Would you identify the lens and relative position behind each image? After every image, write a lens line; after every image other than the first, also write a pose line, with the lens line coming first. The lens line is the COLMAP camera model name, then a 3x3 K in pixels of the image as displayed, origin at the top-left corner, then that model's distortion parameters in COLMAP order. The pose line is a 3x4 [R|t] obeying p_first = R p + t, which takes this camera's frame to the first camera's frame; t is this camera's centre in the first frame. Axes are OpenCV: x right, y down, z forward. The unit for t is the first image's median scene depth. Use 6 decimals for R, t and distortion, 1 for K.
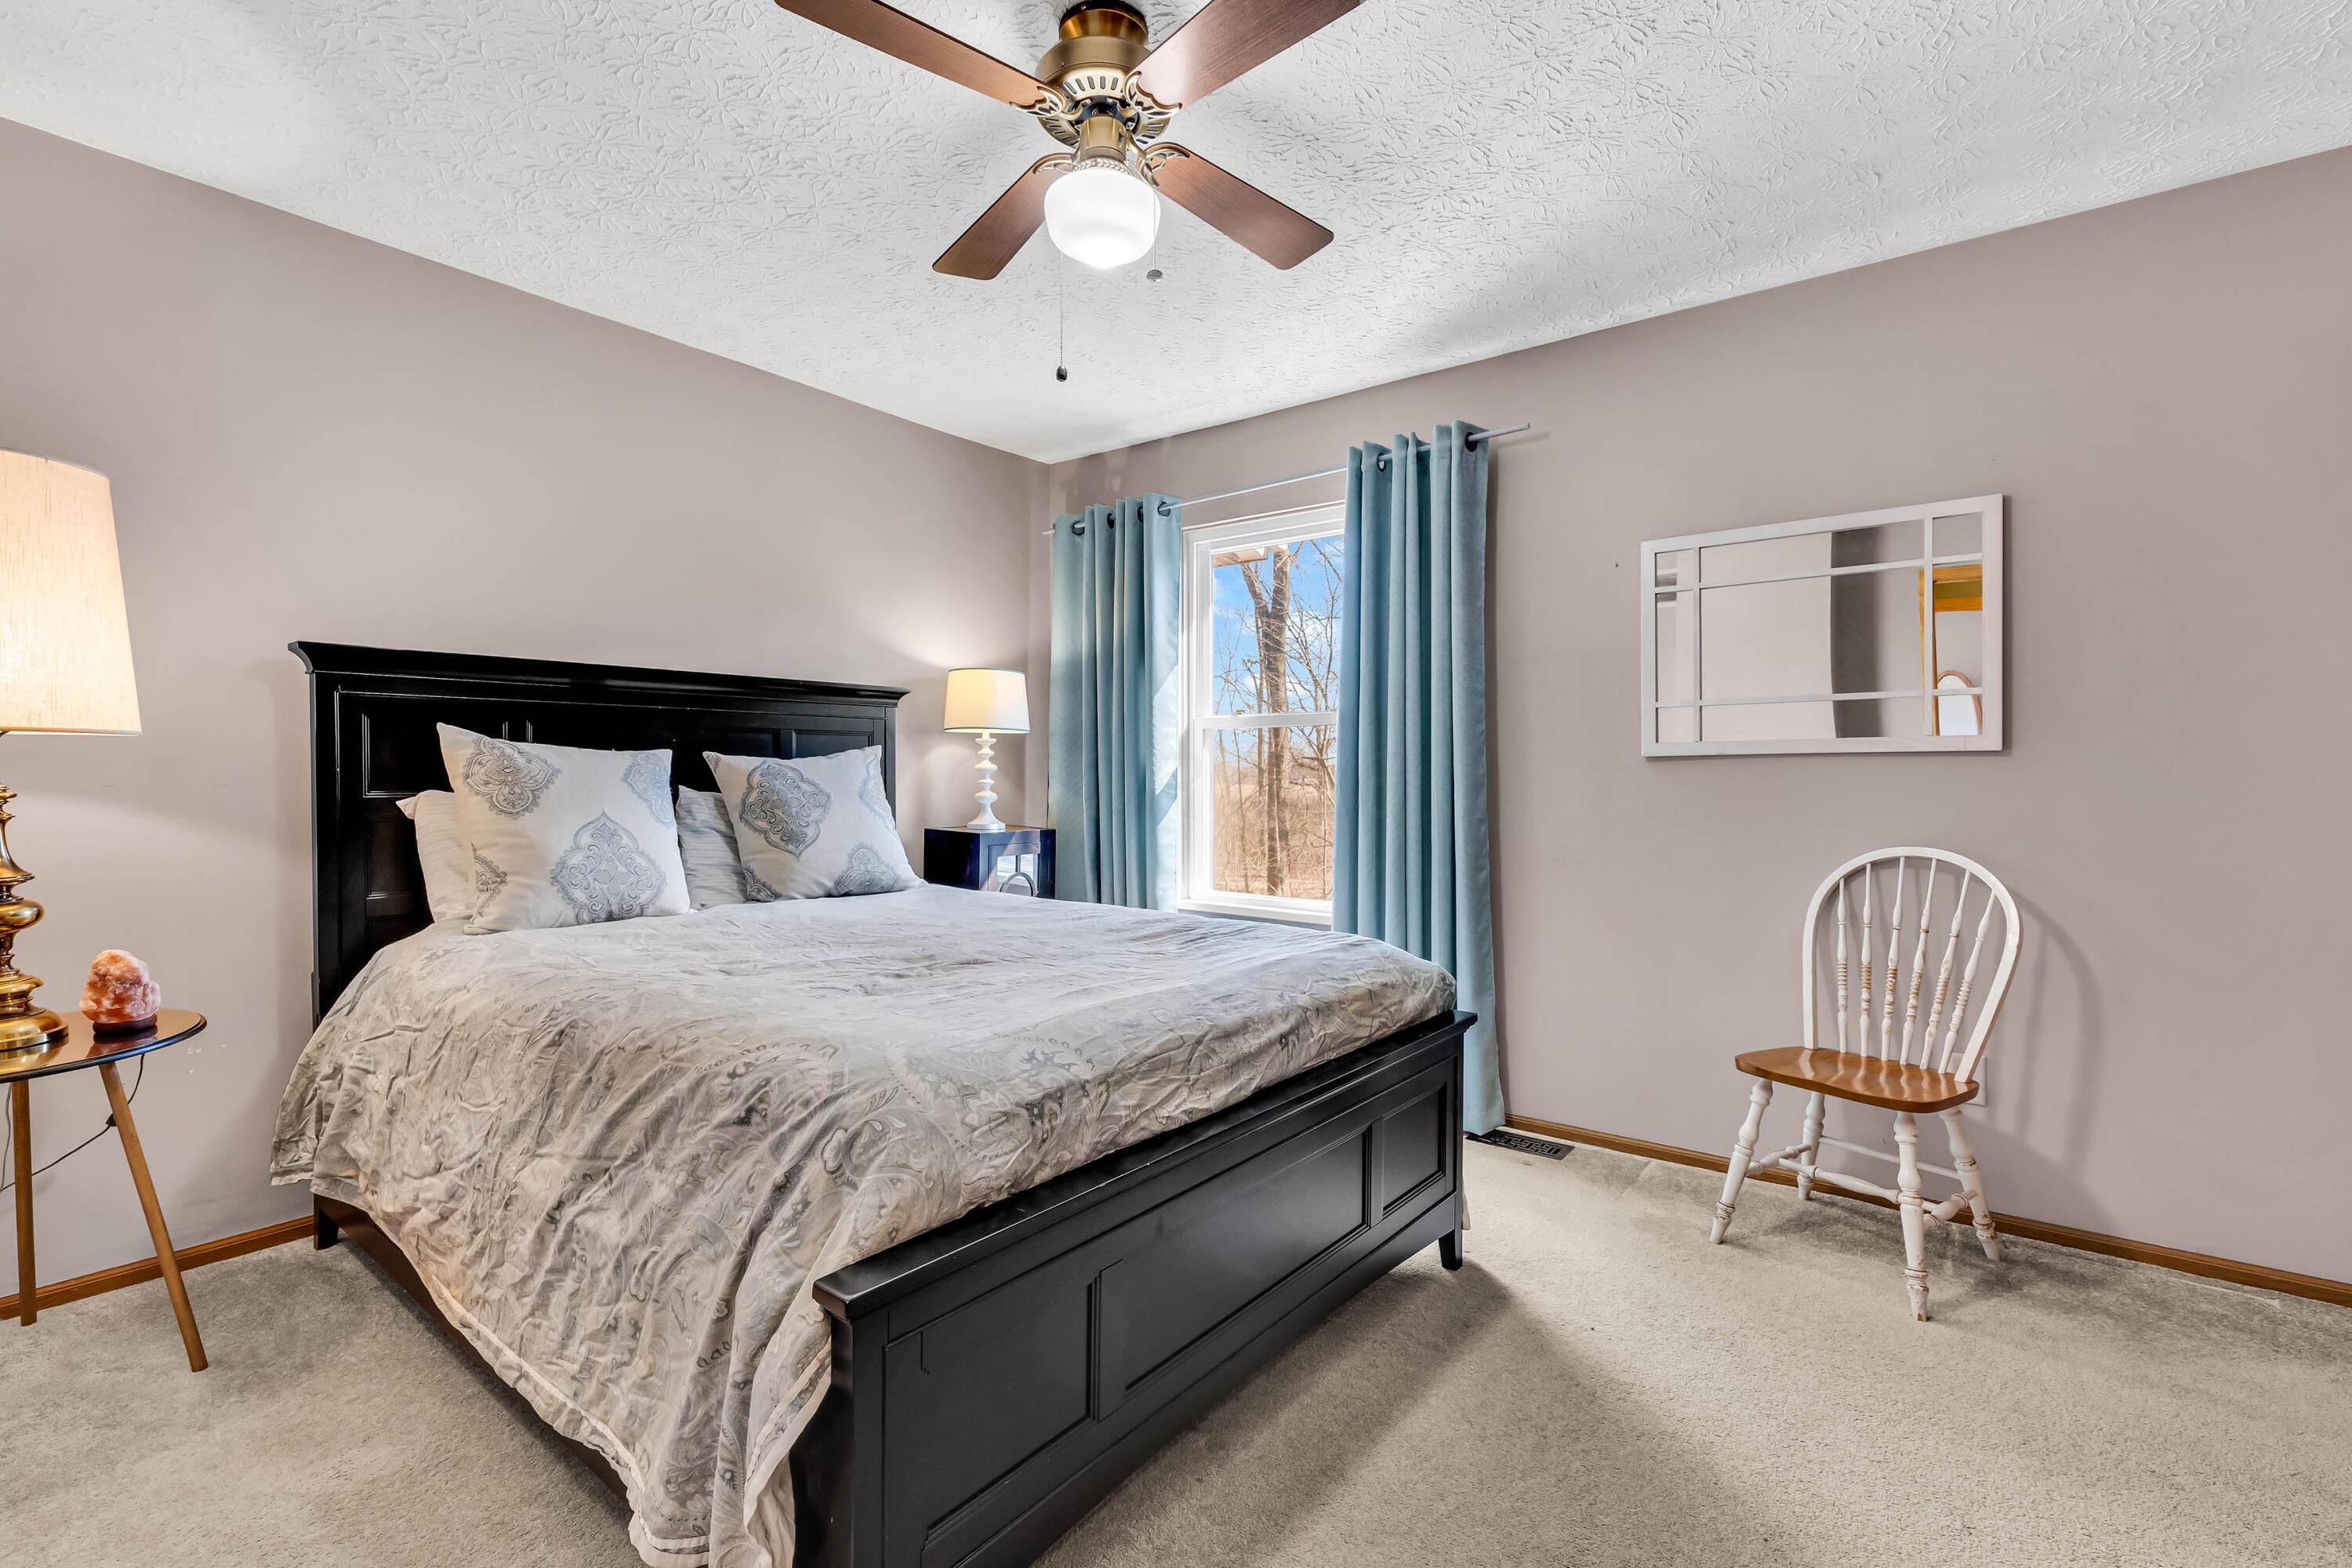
lens RADIAL K [[1058.1, 0, 1174.0], [0, 1058.1, 768.7], [0, 0, 1]] dist [0.001506, -0.000032]
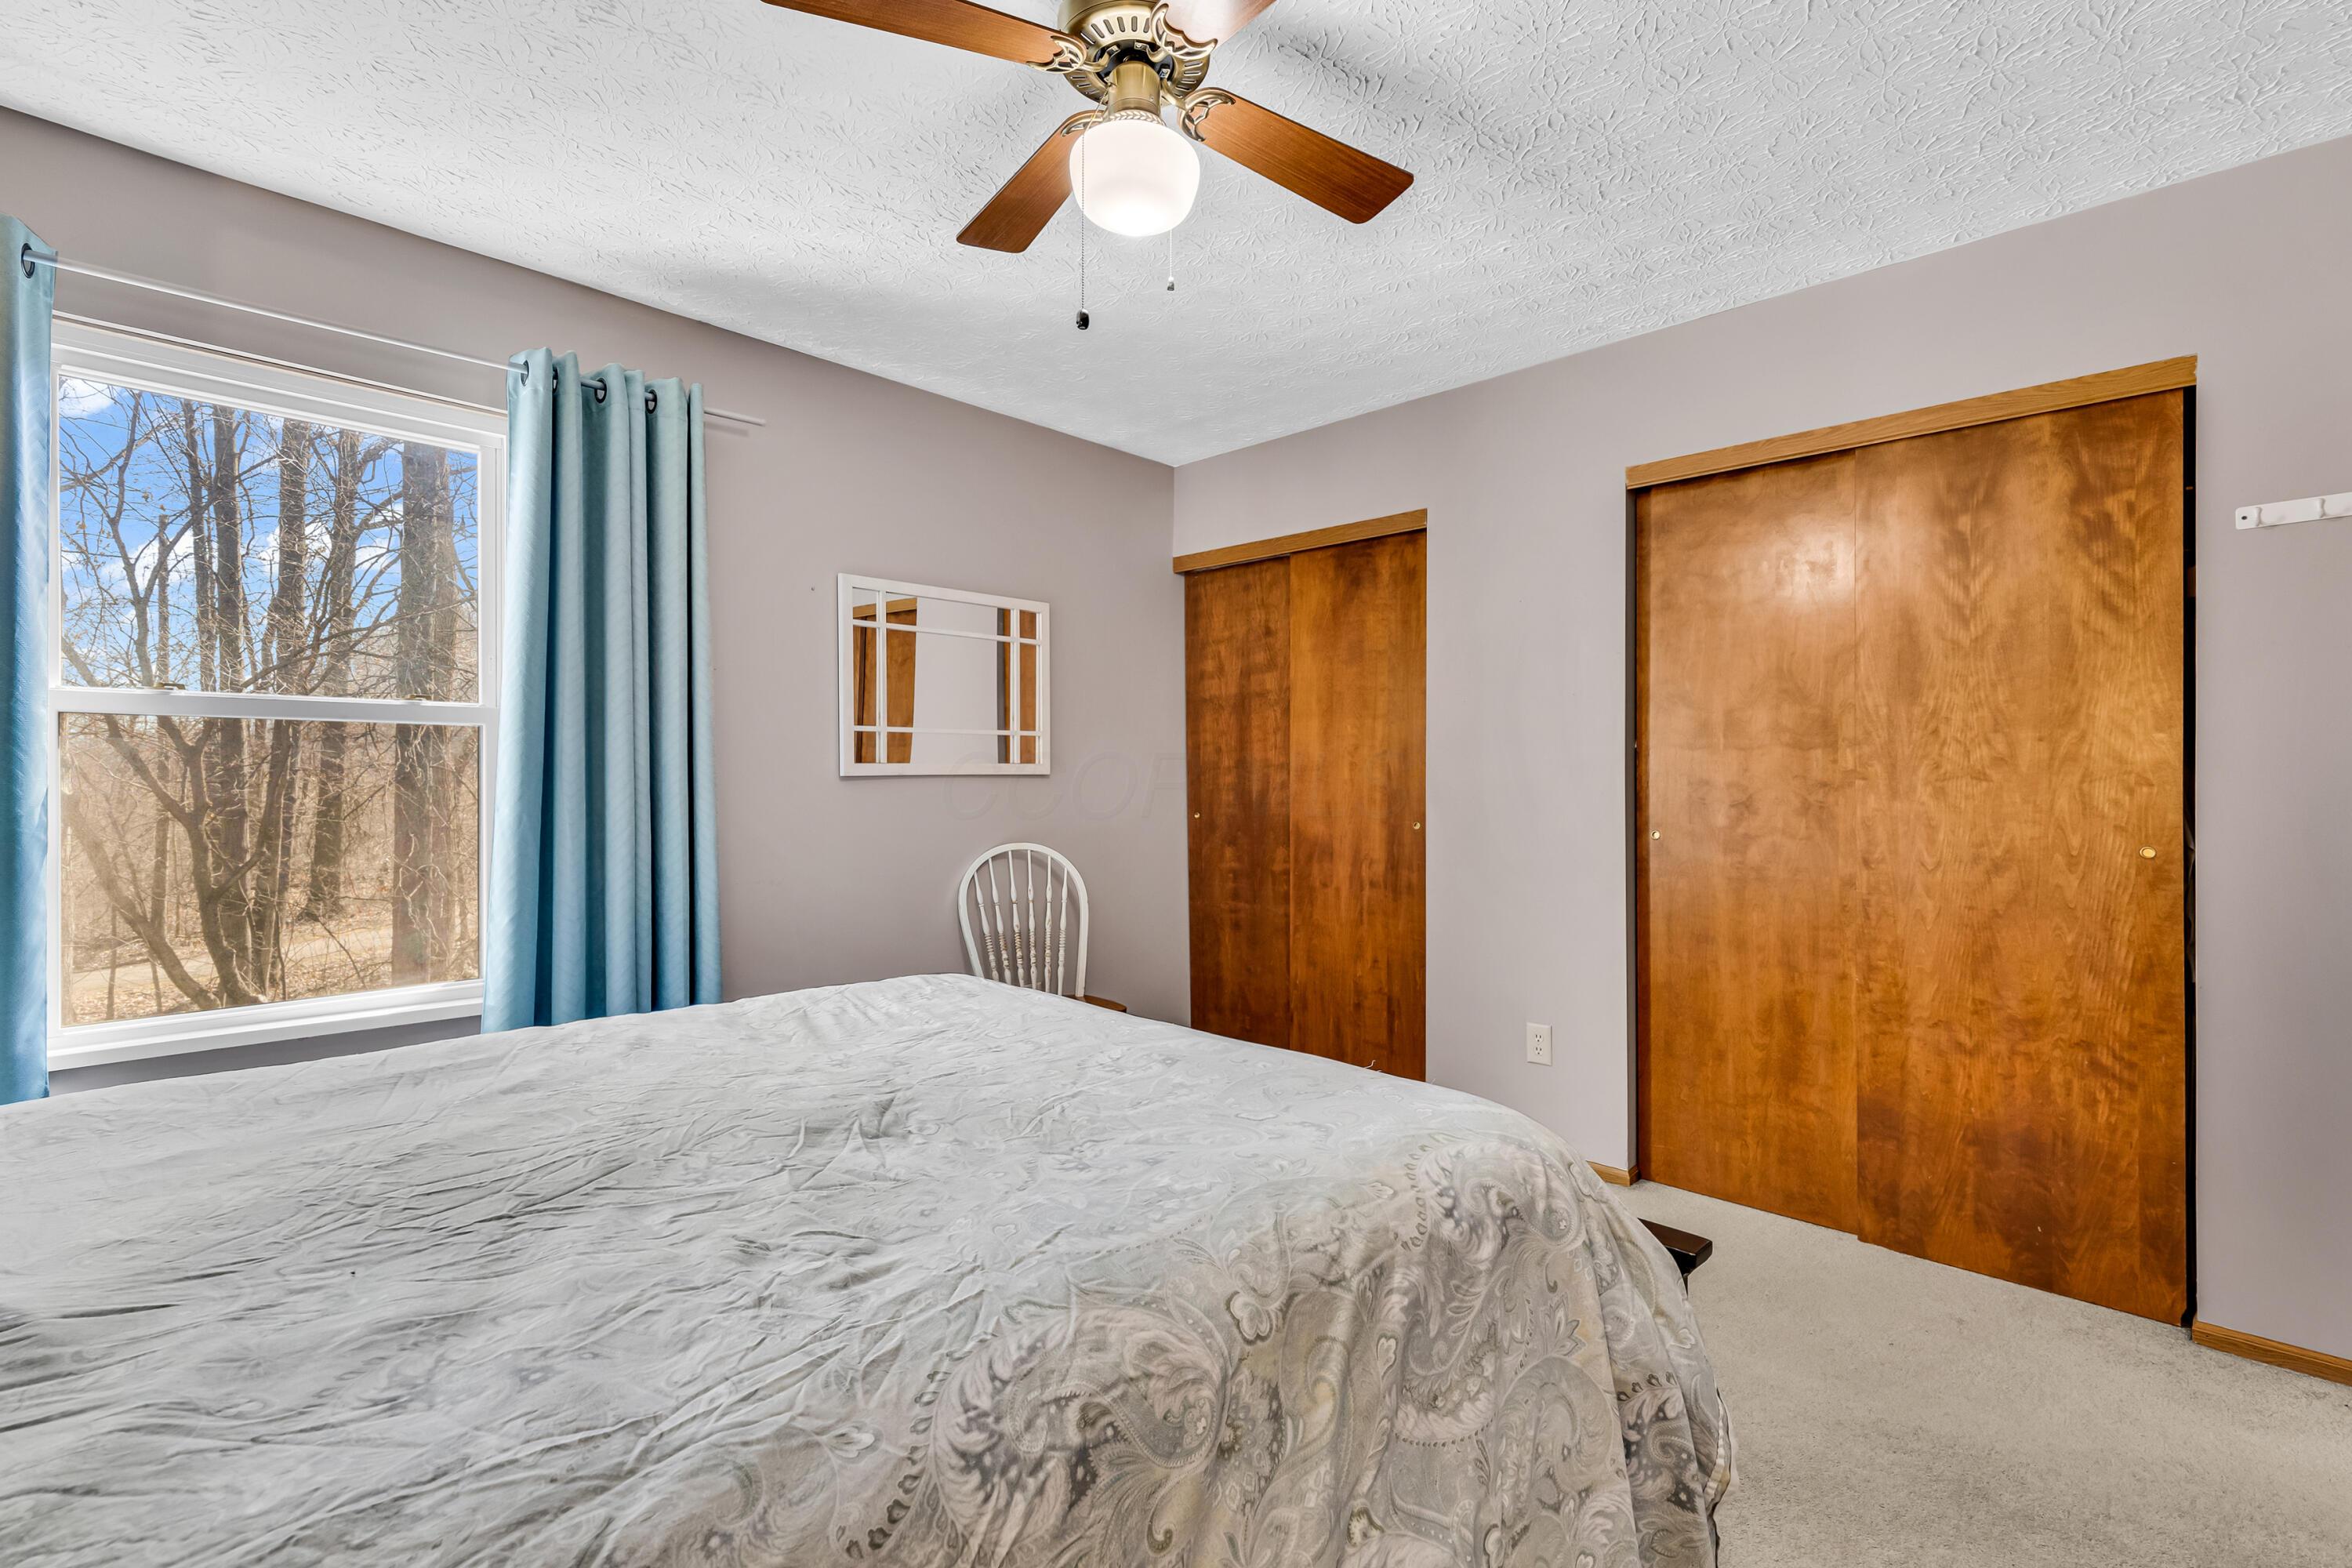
lens RADIAL K [[1058.1, 0, 1177.0], [0, 1058.1, 786.9], [0, 0, 1]] dist [0.001506, -0.000032]
pose [[0.111354, -0.002914, 0.993777, -0.645947], [0.003791, 0.999990, 0.002507, -0.002888], [-0.993774, 0.003488, 0.111364, 0.613958]]
